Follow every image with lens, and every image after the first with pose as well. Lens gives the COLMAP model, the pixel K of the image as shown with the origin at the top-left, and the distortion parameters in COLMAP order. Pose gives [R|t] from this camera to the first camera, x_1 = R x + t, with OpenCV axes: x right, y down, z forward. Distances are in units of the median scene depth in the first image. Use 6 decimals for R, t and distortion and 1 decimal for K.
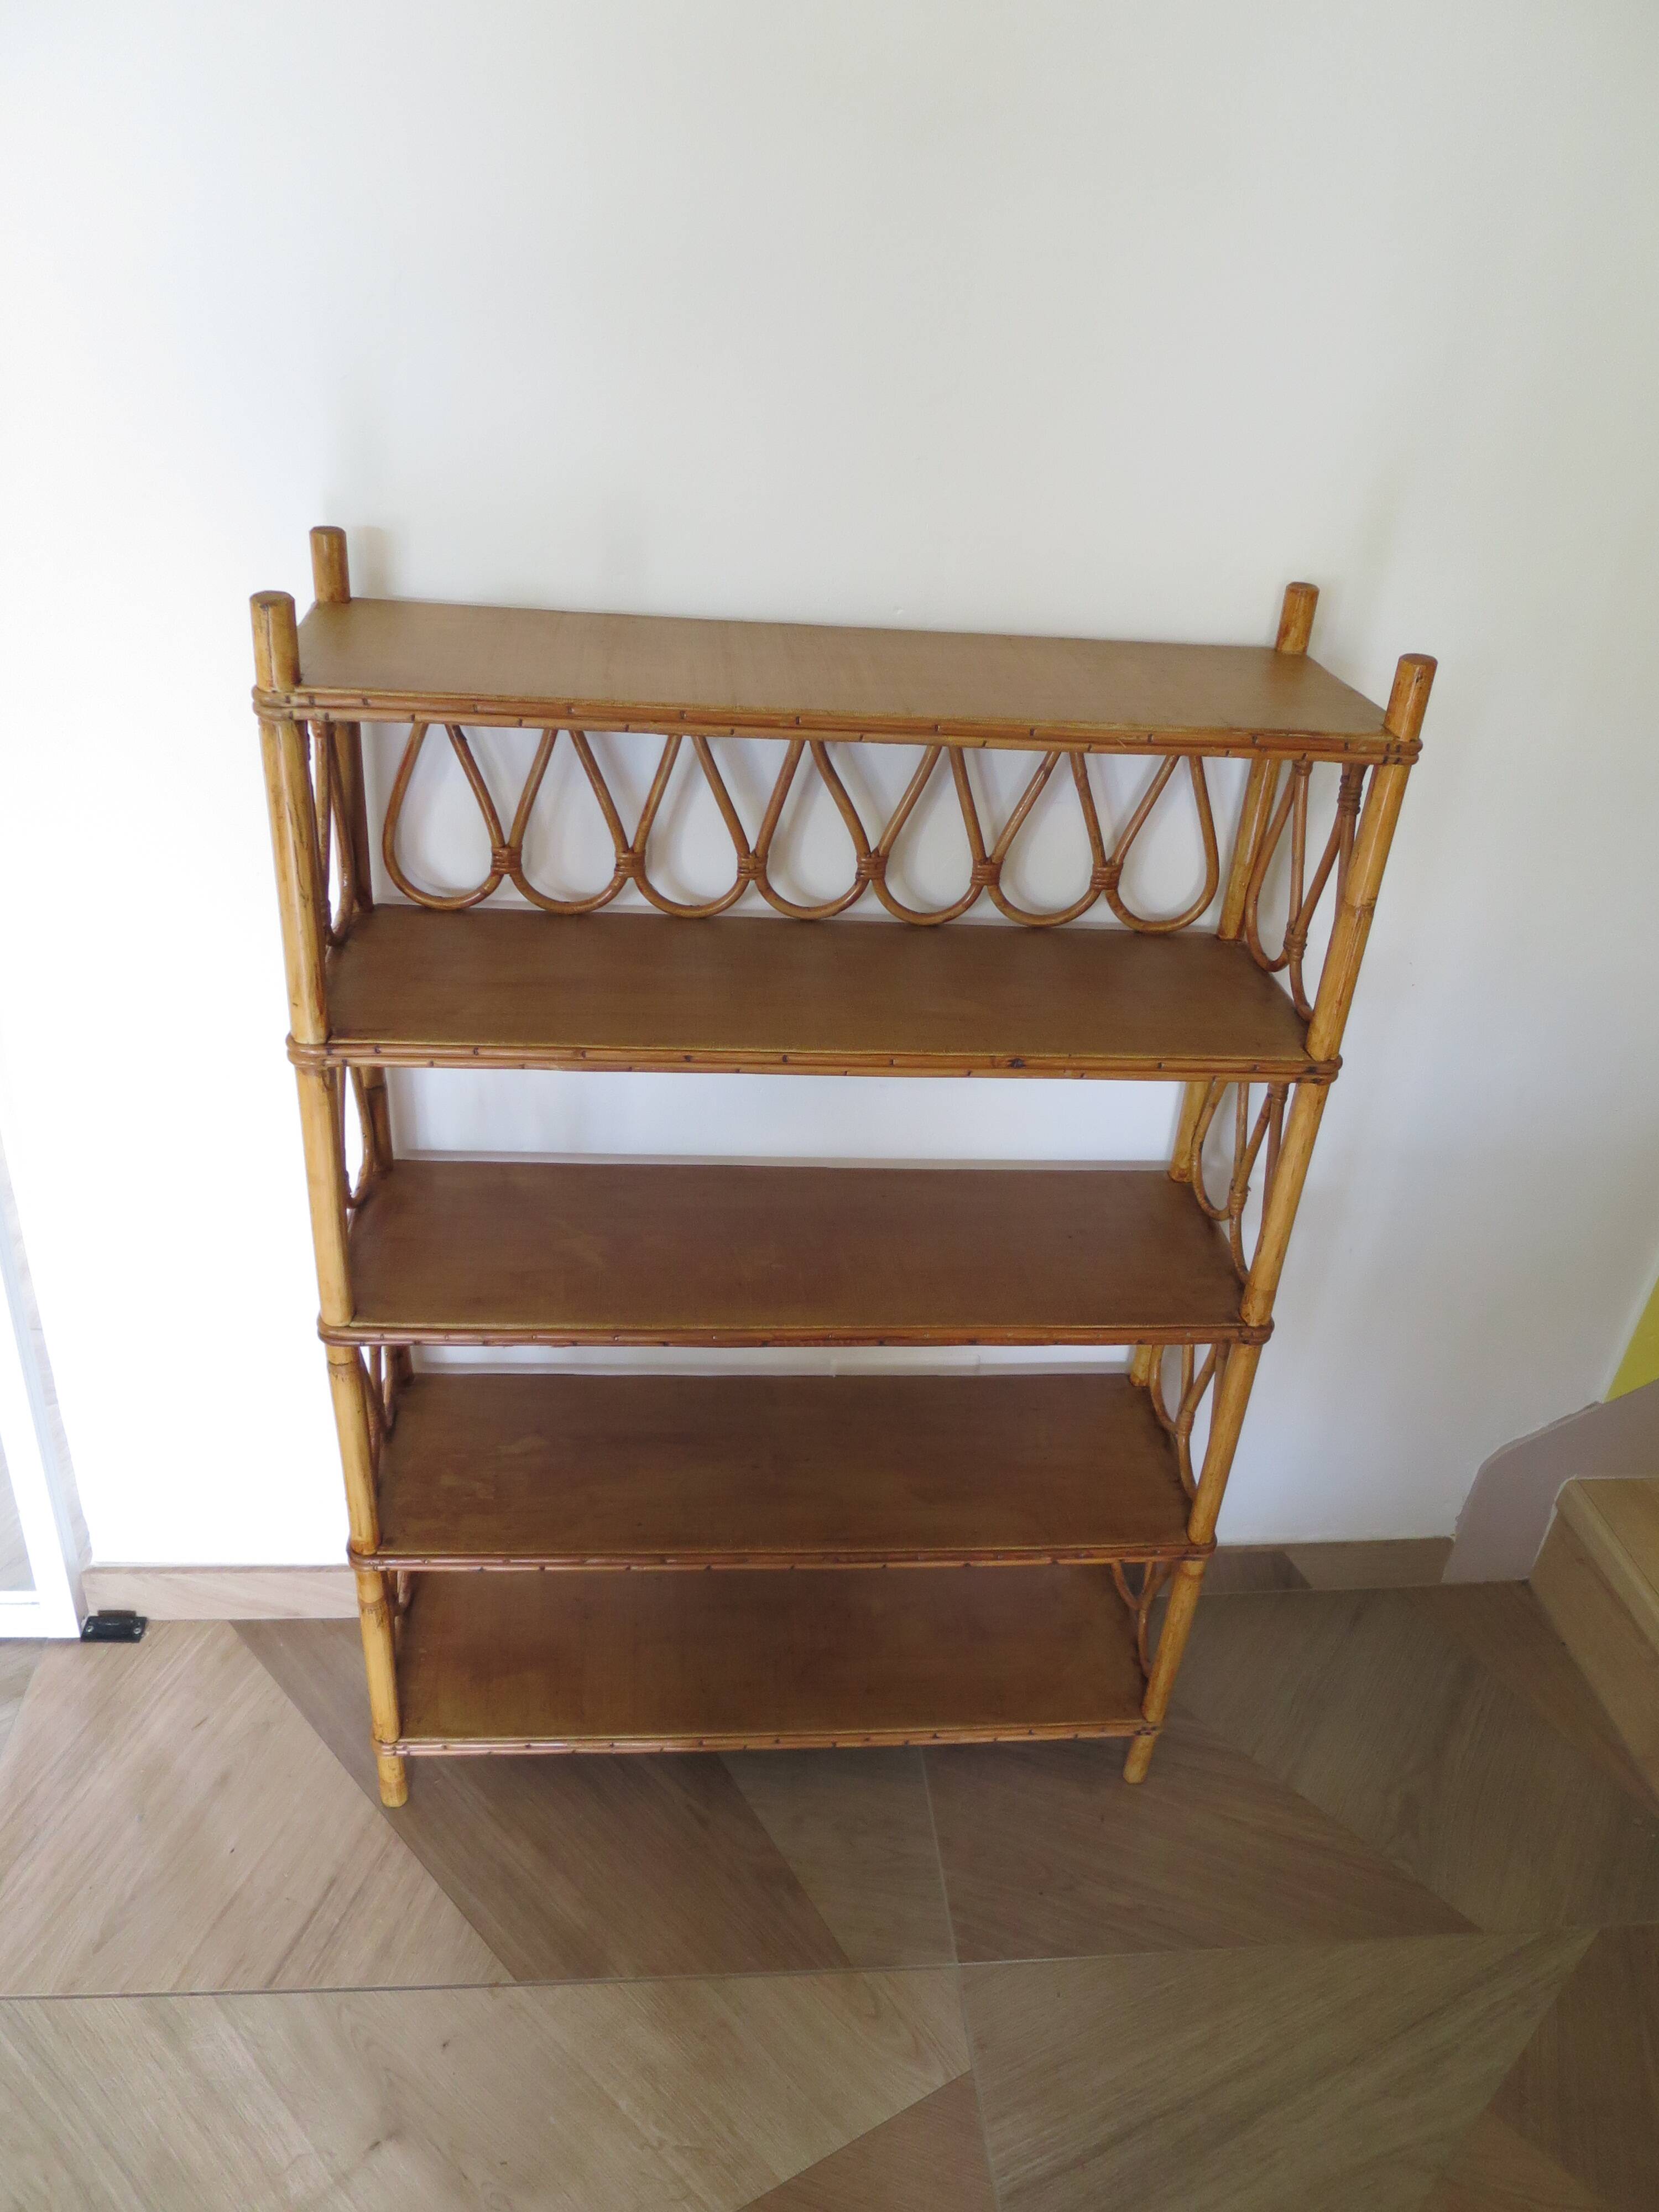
lens RADIAL K [[1597.5, 0, 834.6], [0, 1597.5, 1102.9], [0, 0, 1]] dist [-0.047458, 0.011288]
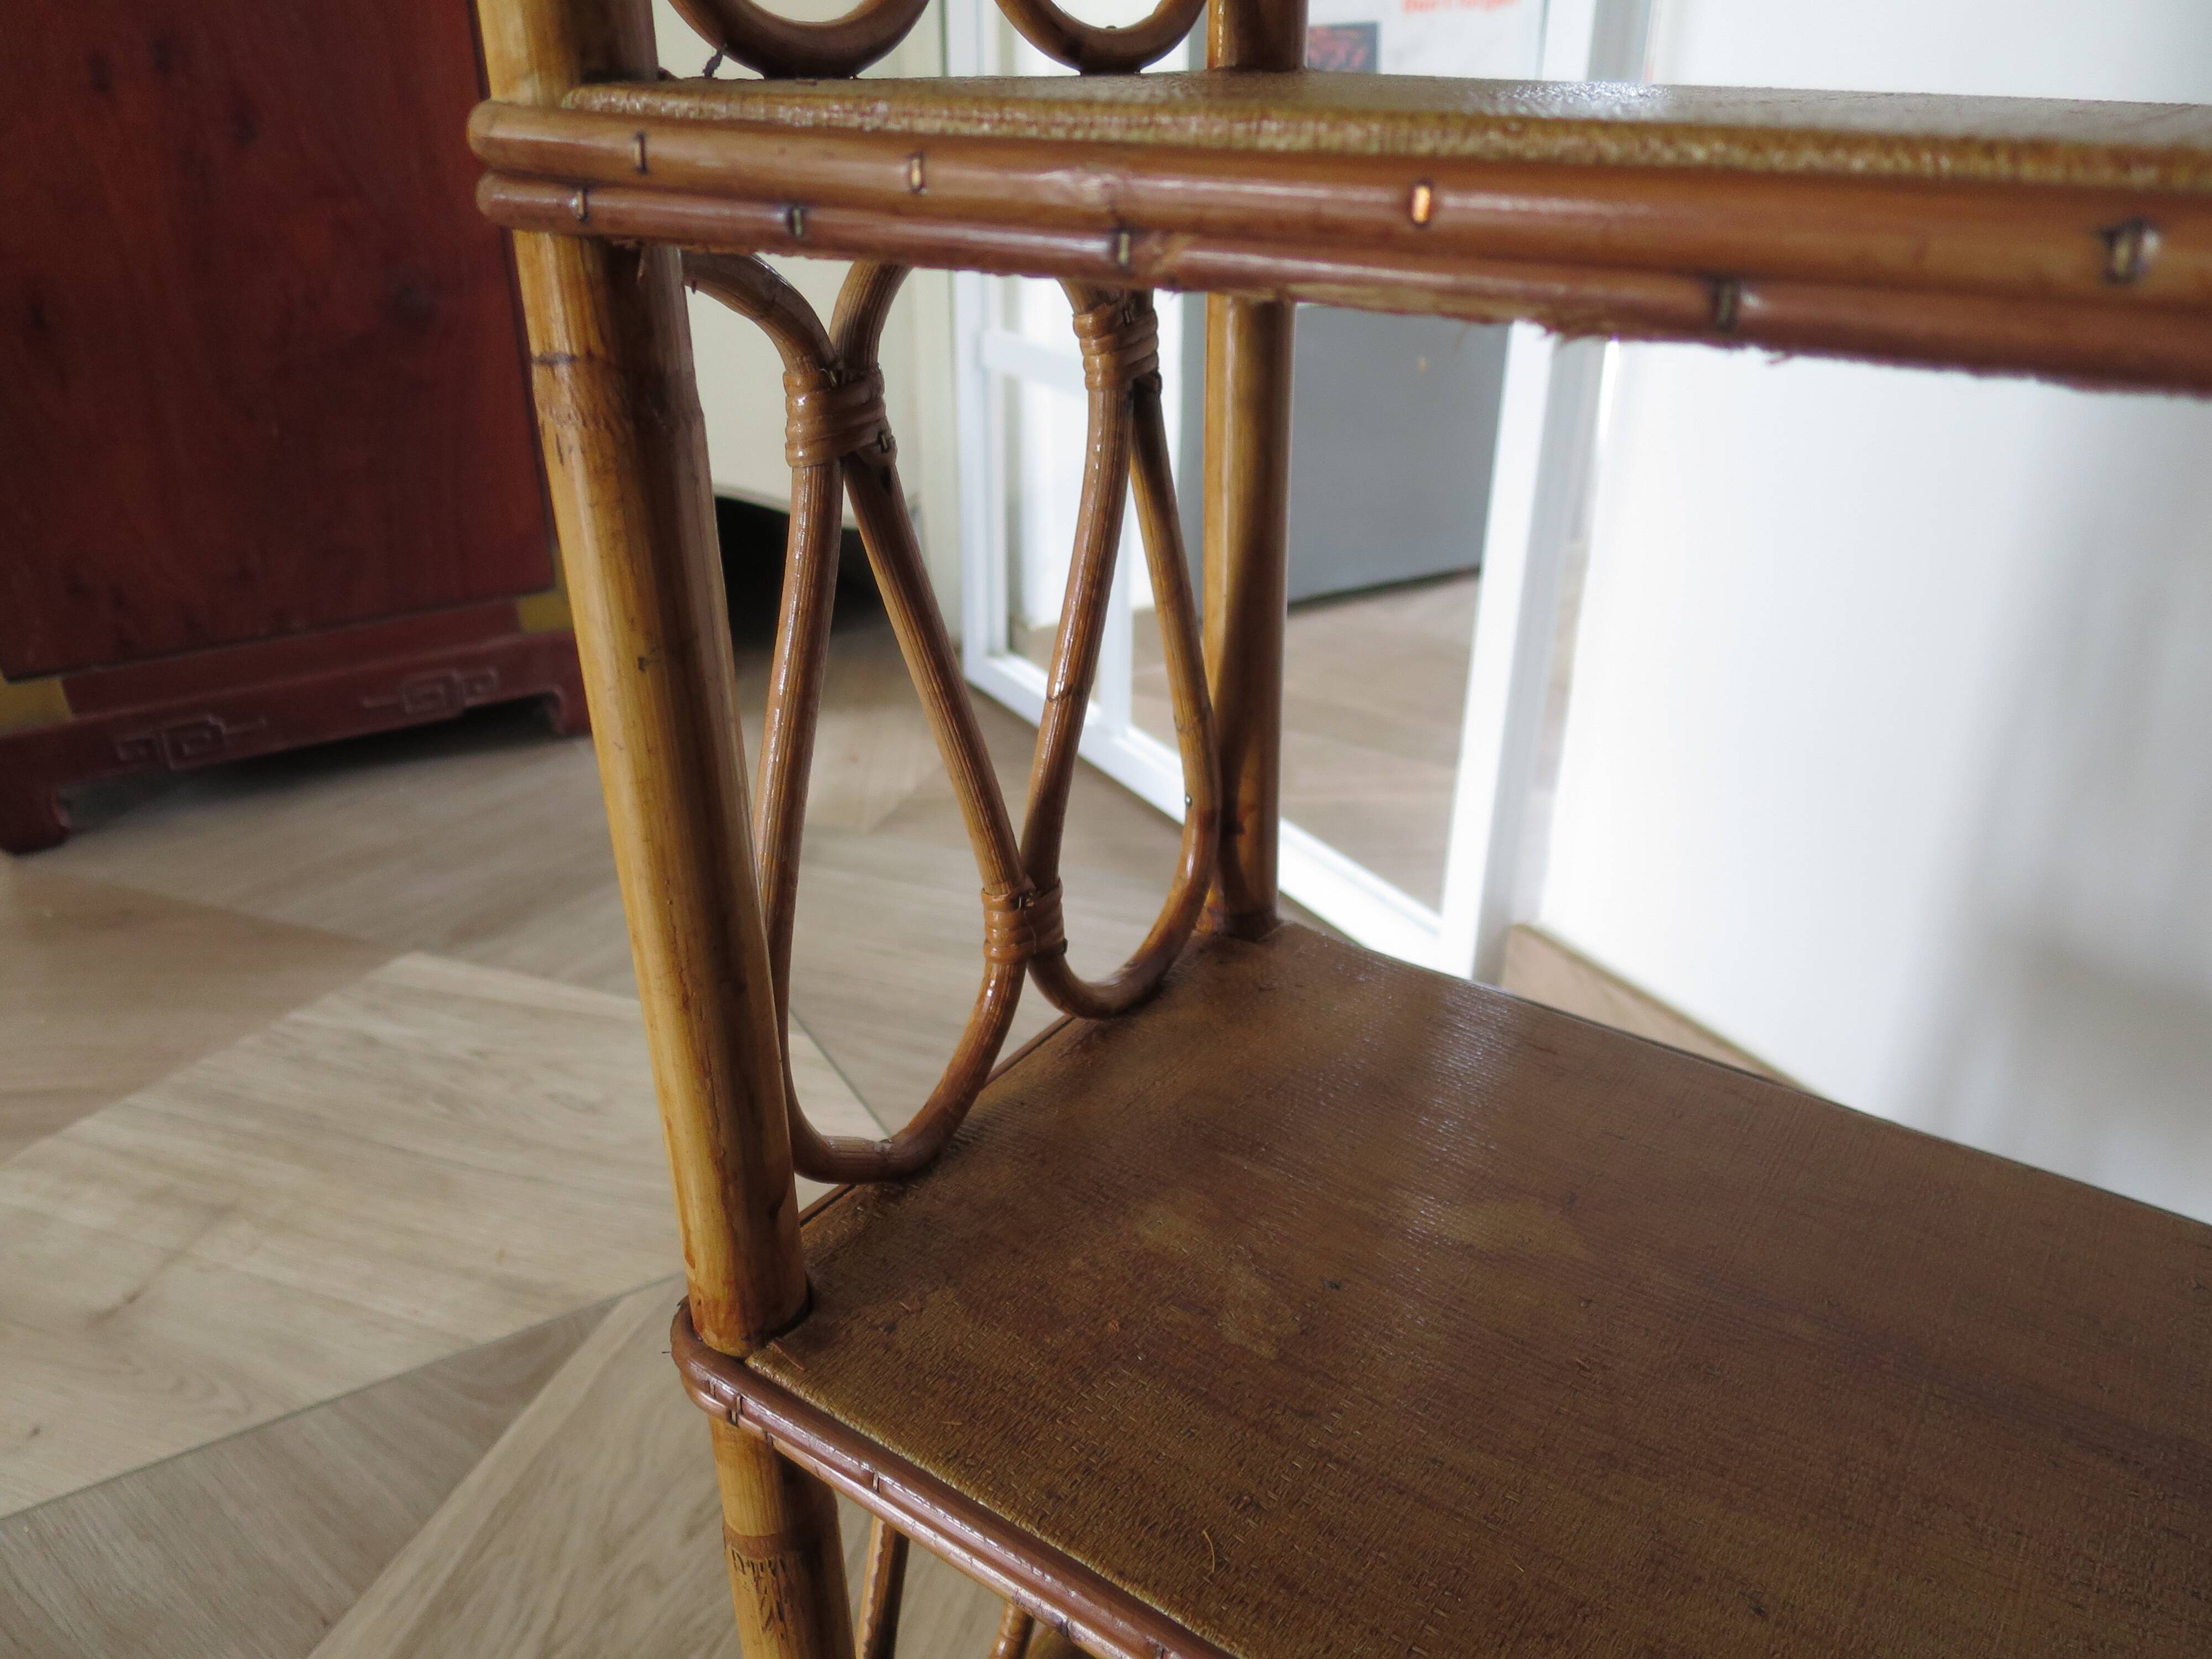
lens RADIAL K [[1597.5, 0, 1099.0], [0, 1597.5, 824.9], [0, 0, 1]] dist [-0.047458, 0.011288]
pose [[0.757811, 0.211469, -0.617254, -0.112121], [-0.274055, 0.961689, -0.006991, 0.196125], [0.592128, 0.174459, 0.786733, 0.853108]]
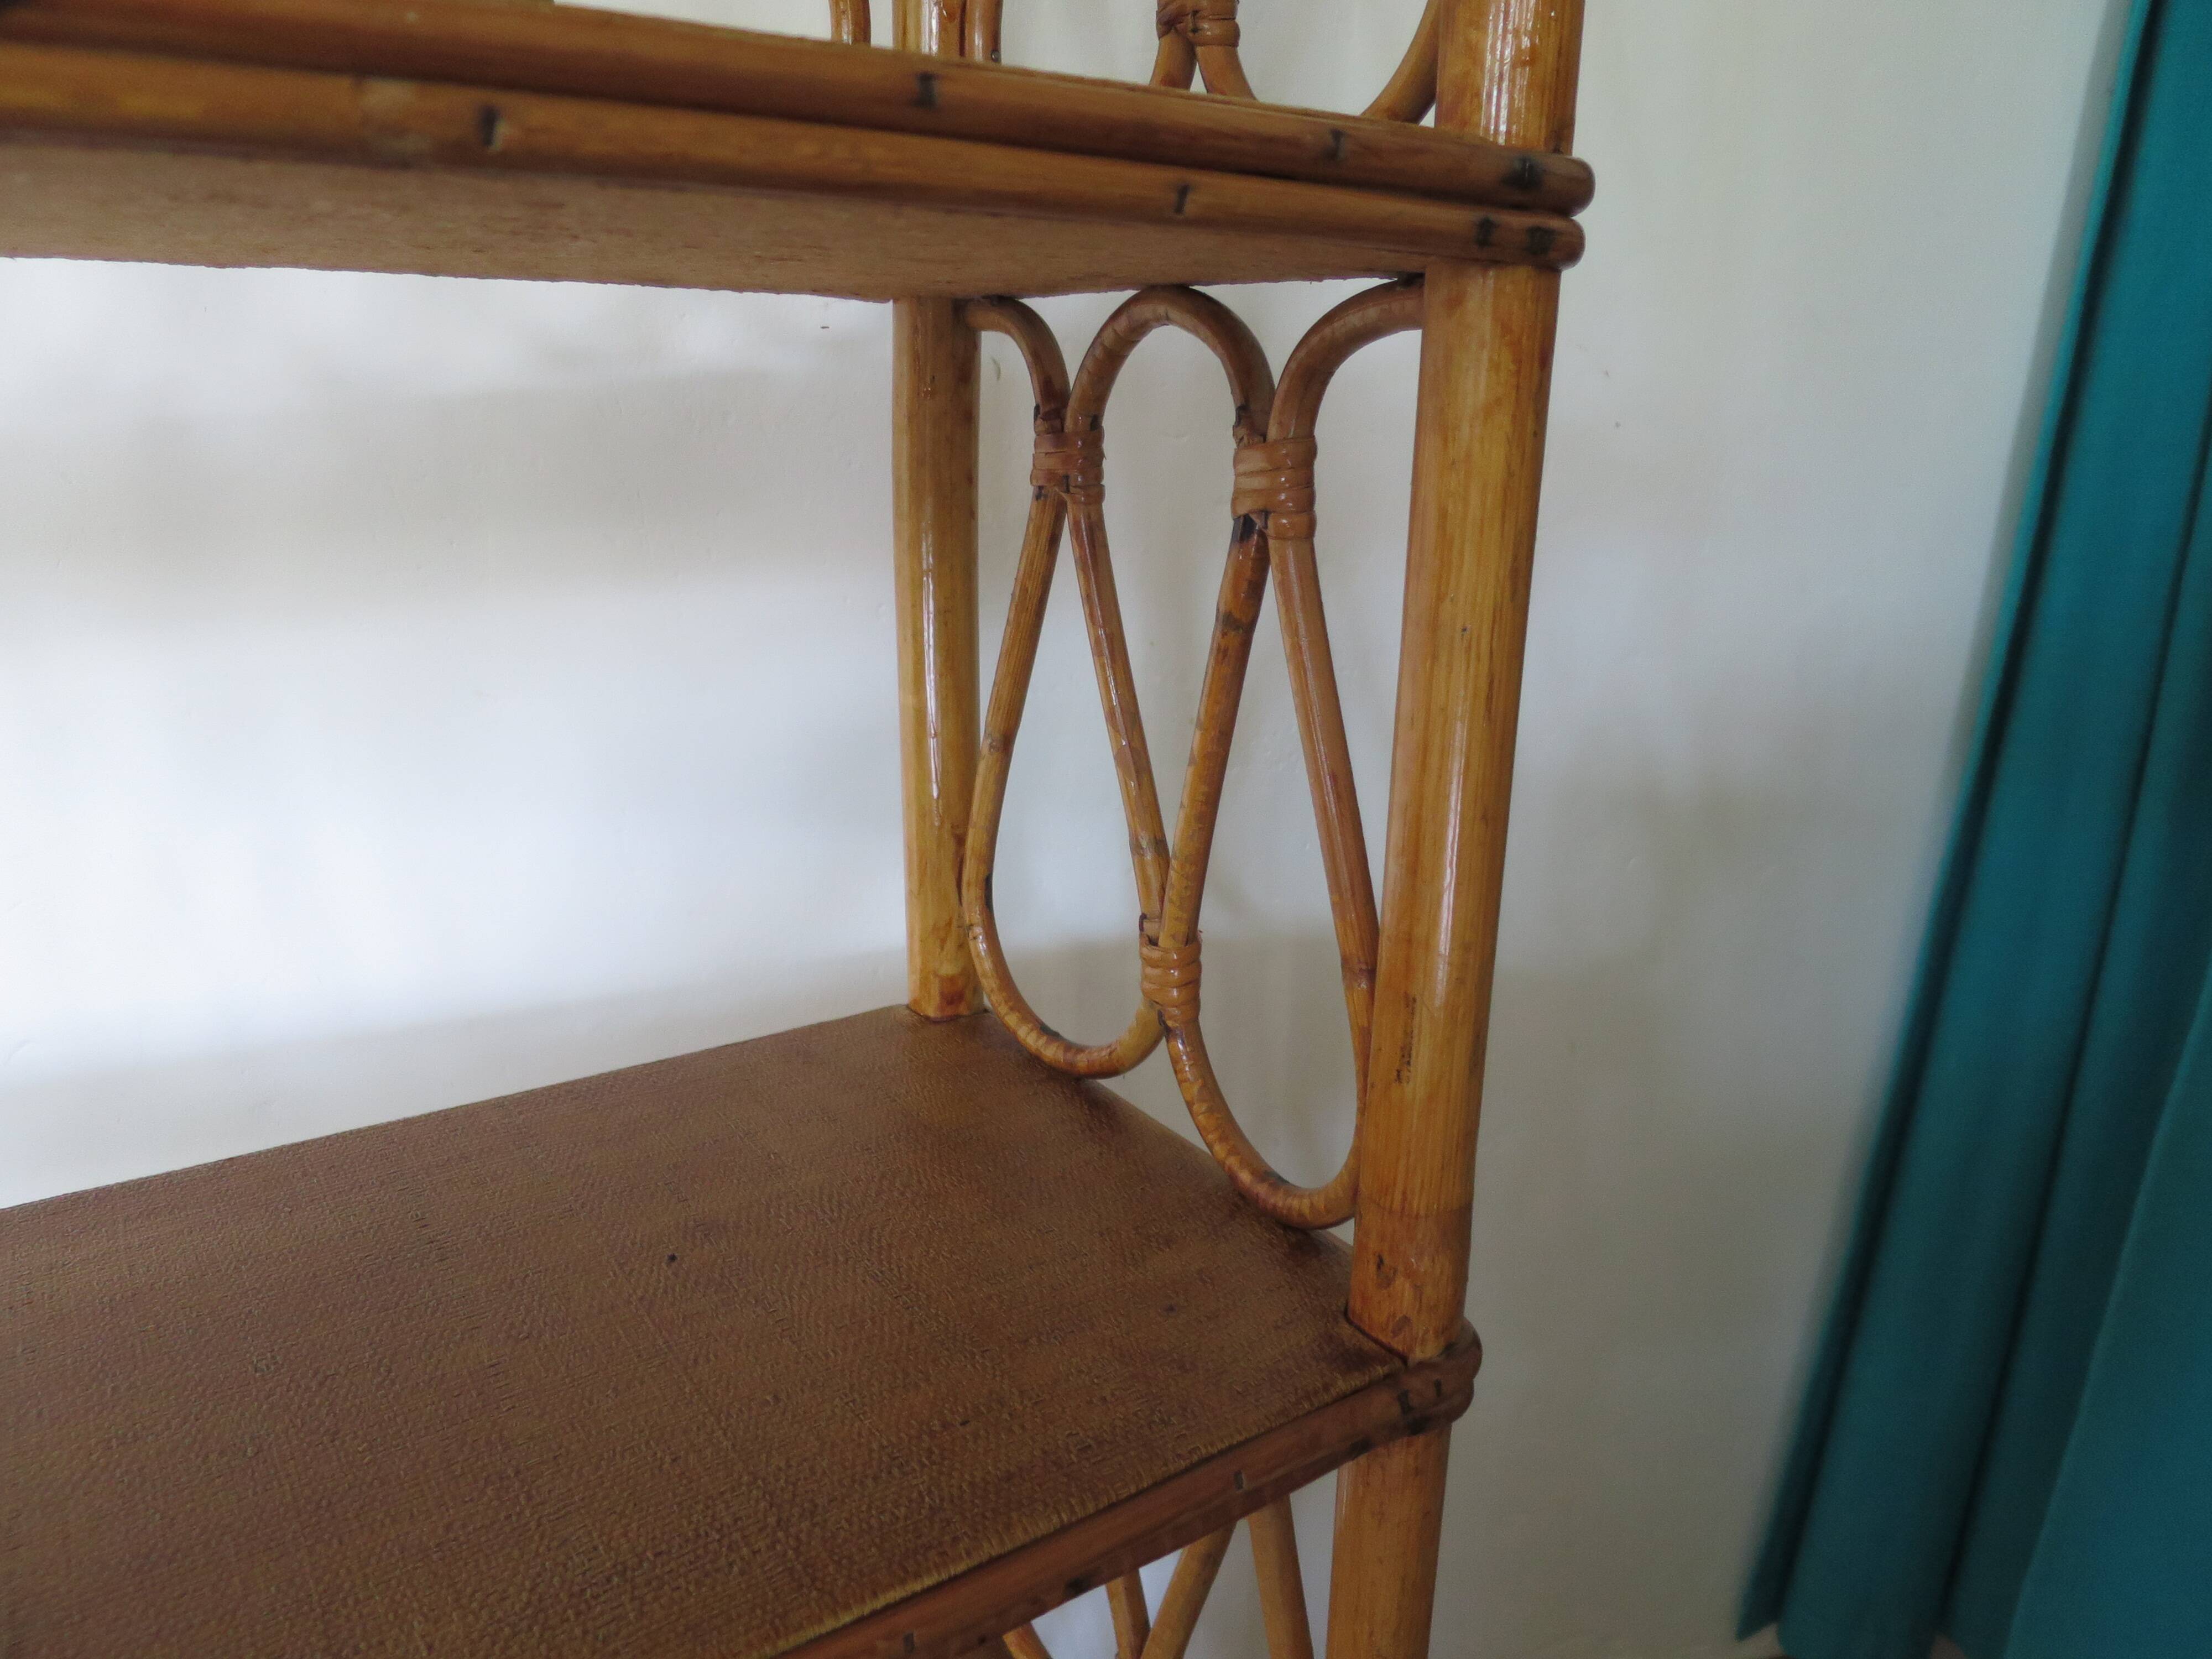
lens RADIAL K [[1597.5, 0, 1101.8], [0, 1597.5, 836.7], [0, 0, 1]] dist [-0.047458, 0.011288]
pose [[0.875229, -0.190652, 0.444551, 0.114006], [0.276588, 0.951231, -0.136596, 0.079185], [-0.396828, 0.242510, 0.885277, 0.775363]]
